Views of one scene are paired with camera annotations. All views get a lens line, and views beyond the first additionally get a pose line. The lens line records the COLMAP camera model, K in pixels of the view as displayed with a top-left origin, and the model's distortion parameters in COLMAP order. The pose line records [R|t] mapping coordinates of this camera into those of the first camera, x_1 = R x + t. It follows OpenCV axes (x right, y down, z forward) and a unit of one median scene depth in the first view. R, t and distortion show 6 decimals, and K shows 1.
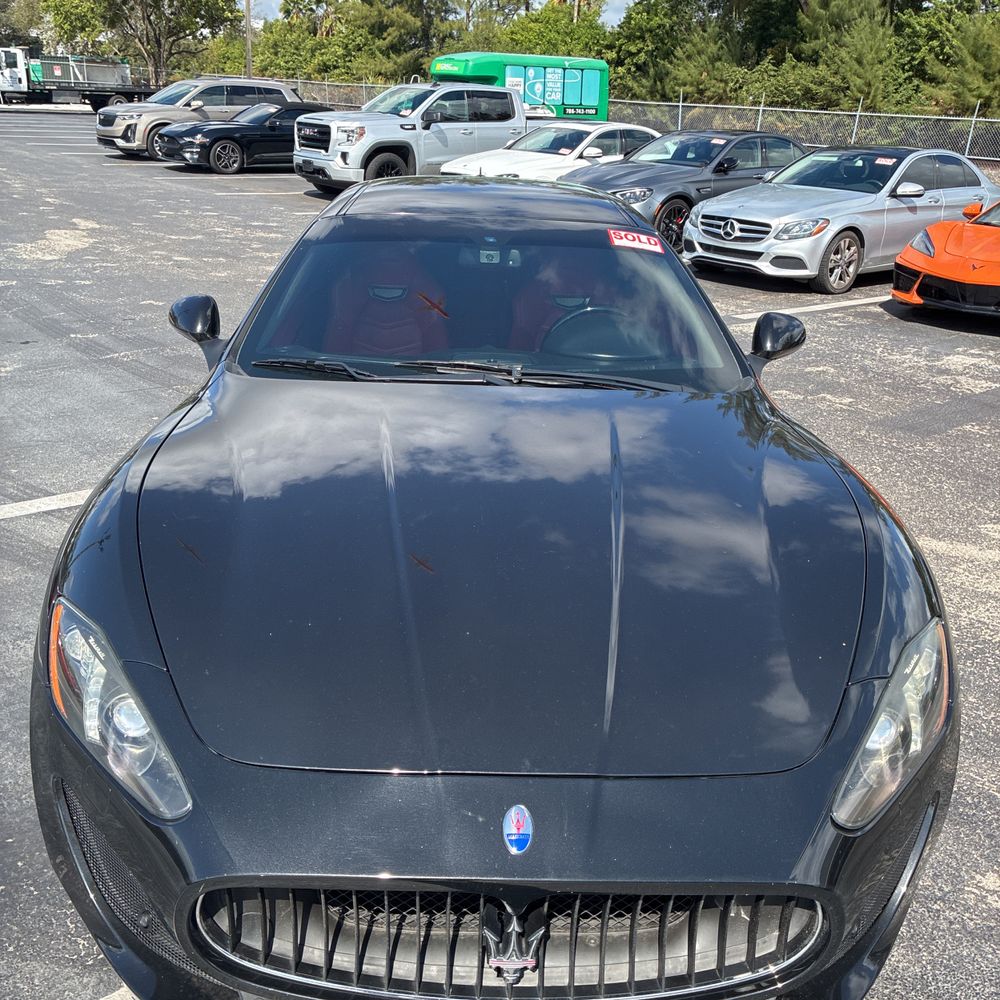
lens RADIAL K [[1006.0, 0, 482.8], [0, 1006.0, 505.9], [0, 0, 1]] dist [0.039373, -0.036005]
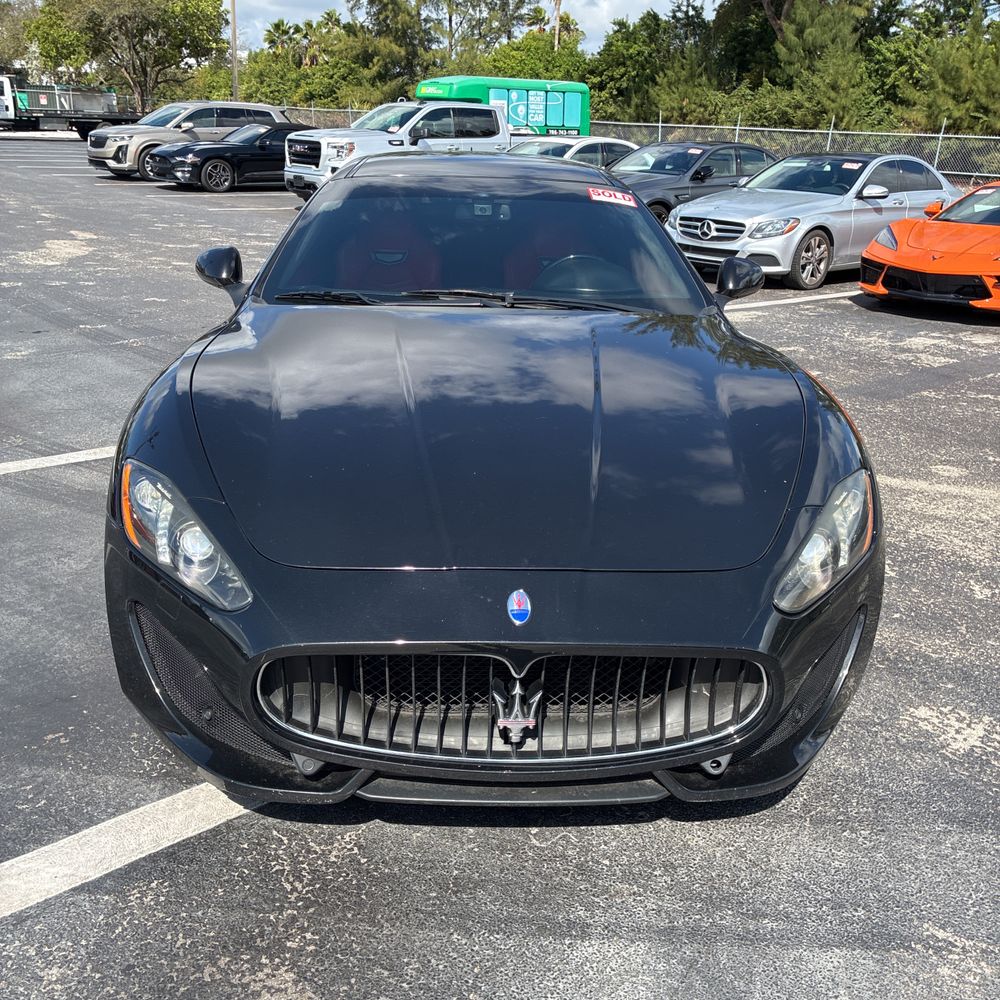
lens RADIAL K [[1007.0, 0, 500.0], [0, 1007.0, 500.0], [0, 0, 1]] dist [0.030556, -0.022075]
pose [[0.999504, -0.016749, 0.026677, -0.002849], [0.017509, 0.999440, -0.028501, 0.032553], [-0.026185, 0.028954, 0.999238, -0.034593]]
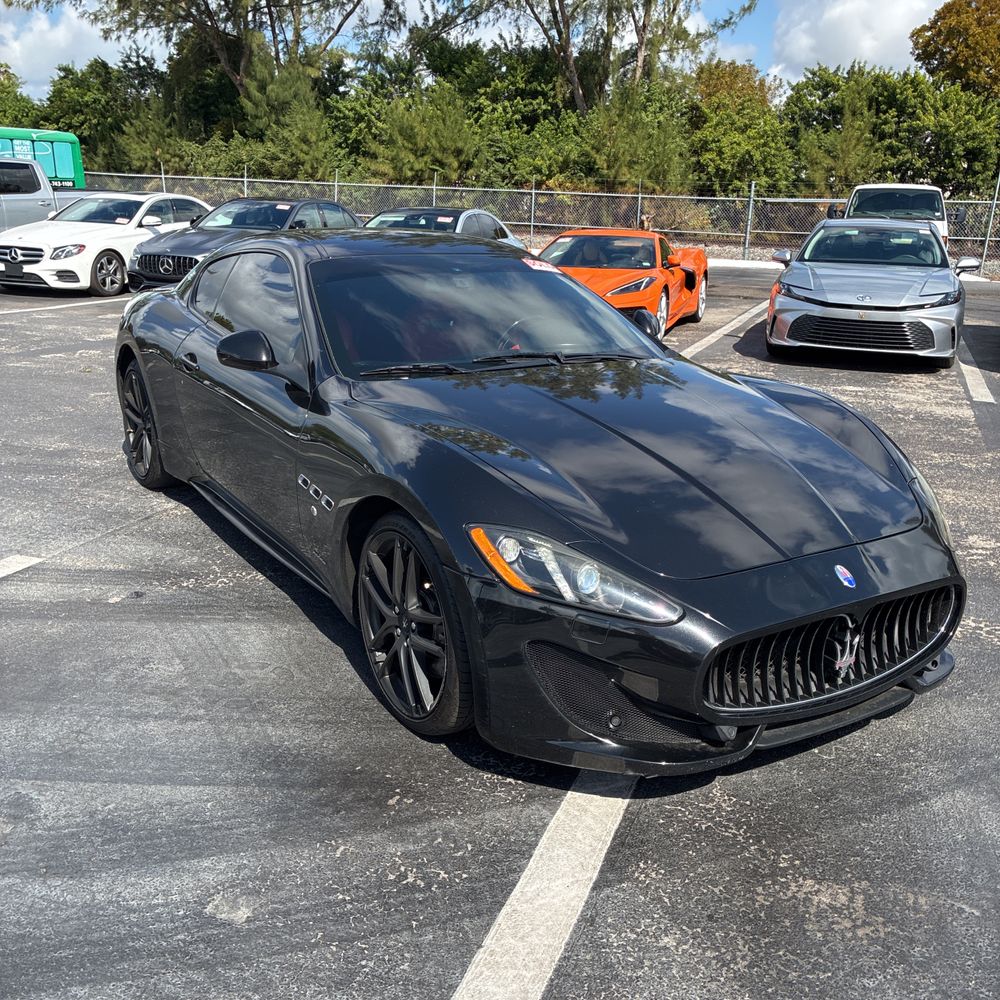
lens RADIAL K [[1002.3, 0, 492.6], [0, 1002.3, 497.7], [0, 0, 1]] dist [0.008886, 0.023548]
pose [[0.862446, -0.163292, 0.479086, -0.181152], [0.195977, 0.980432, -0.018624, 0.015851], [-0.466670, 0.109951, 0.877571, -0.030734]]
